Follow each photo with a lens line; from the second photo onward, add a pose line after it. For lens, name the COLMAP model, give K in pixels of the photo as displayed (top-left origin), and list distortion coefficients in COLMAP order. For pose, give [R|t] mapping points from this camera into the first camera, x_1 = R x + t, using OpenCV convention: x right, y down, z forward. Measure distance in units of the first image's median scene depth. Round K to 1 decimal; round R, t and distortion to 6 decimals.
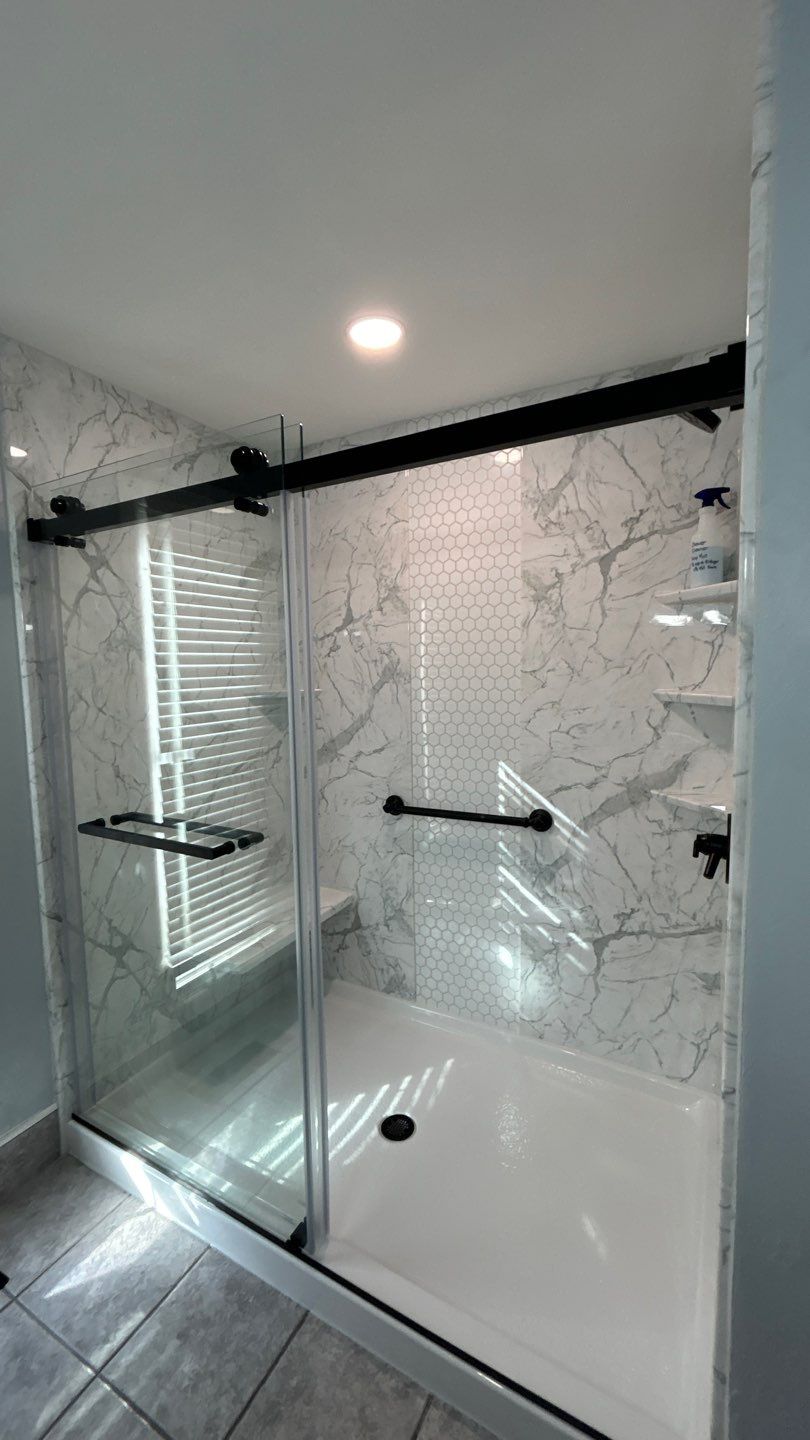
lens RADIAL K [[583.0, 0, 410.2], [0, 583.0, 721.3], [0, 0, 1]] dist [-0.000705, 0.000252]
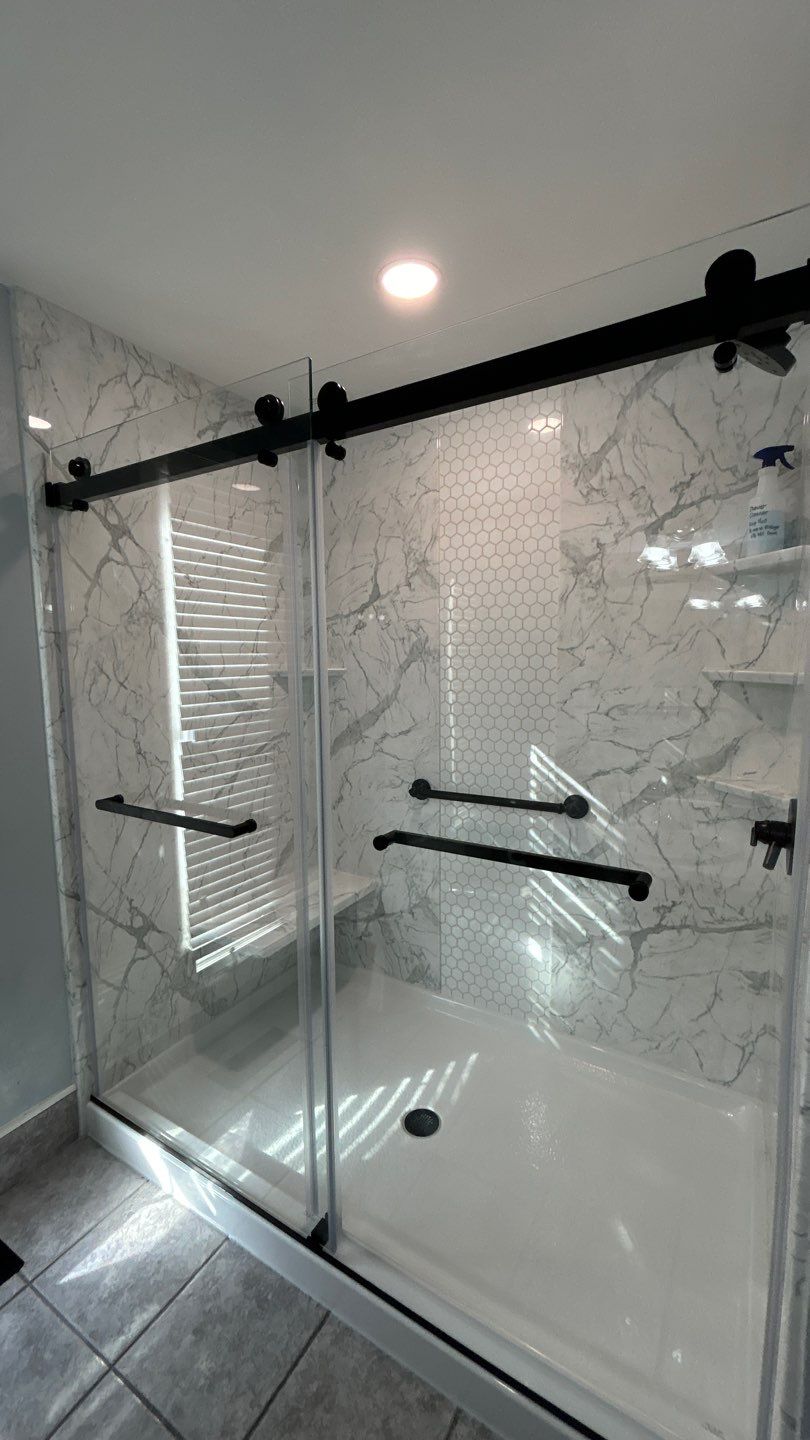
lens RADIAL K [[583.0, 0, 408.8], [0, 583.0, 721.7], [0, 0, 1]] dist [-0.000705, 0.000252]
pose [[0.999145, 0.011774, -0.039641, -0.012798], [-0.011150, 0.999811, 0.015917, 0.021337], [0.039821, -0.015461, 0.999087, 0.047518]]
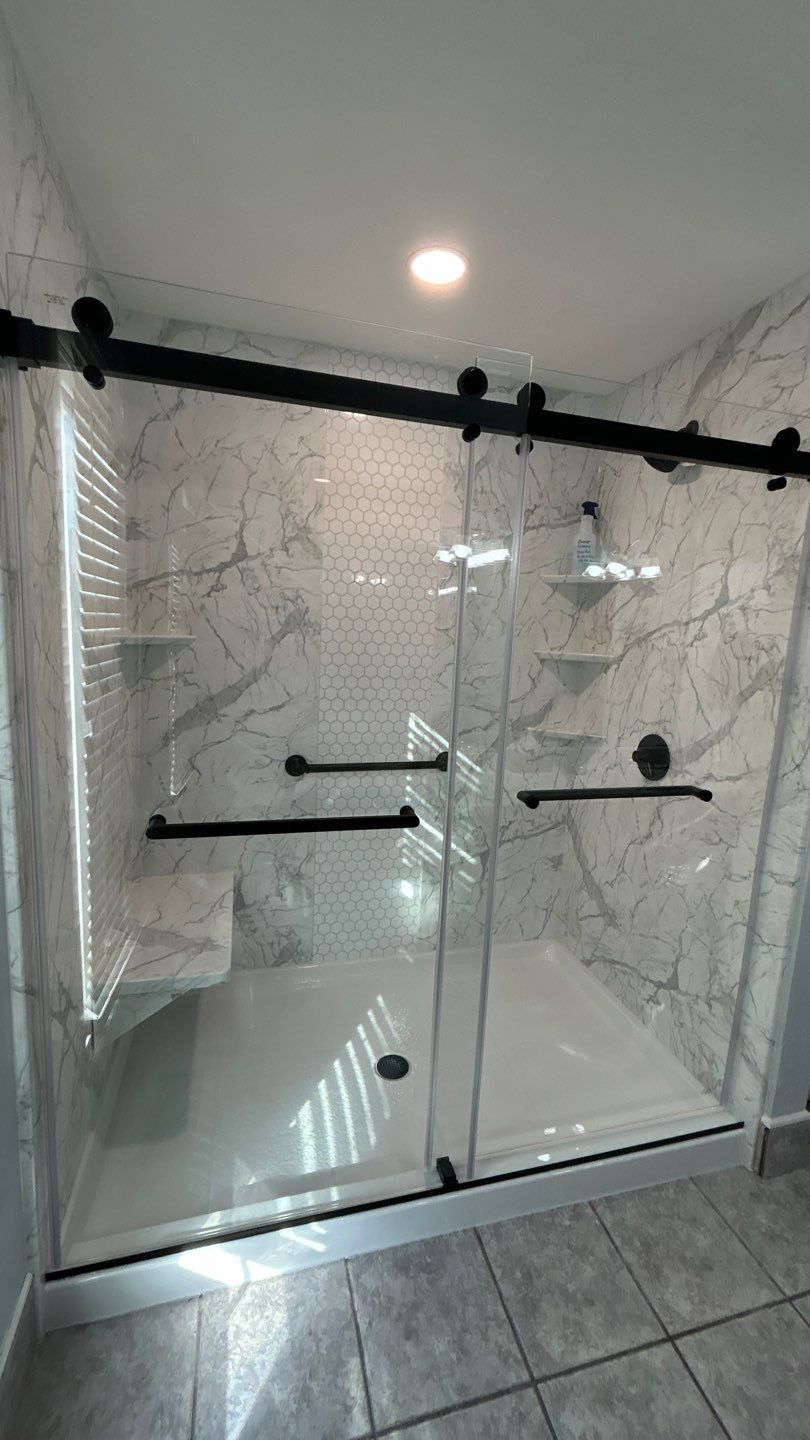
lens RADIAL K [[583.0, 0, 406.7], [0, 583.0, 721.2], [0, 0, 1]] dist [-0.000705, 0.000252]
pose [[0.715823, -0.057139, 0.695940, -0.669384], [0.006176, 0.997126, 0.075515, 0.005139], [-0.698254, -0.049757, 0.714118, 0.262142]]
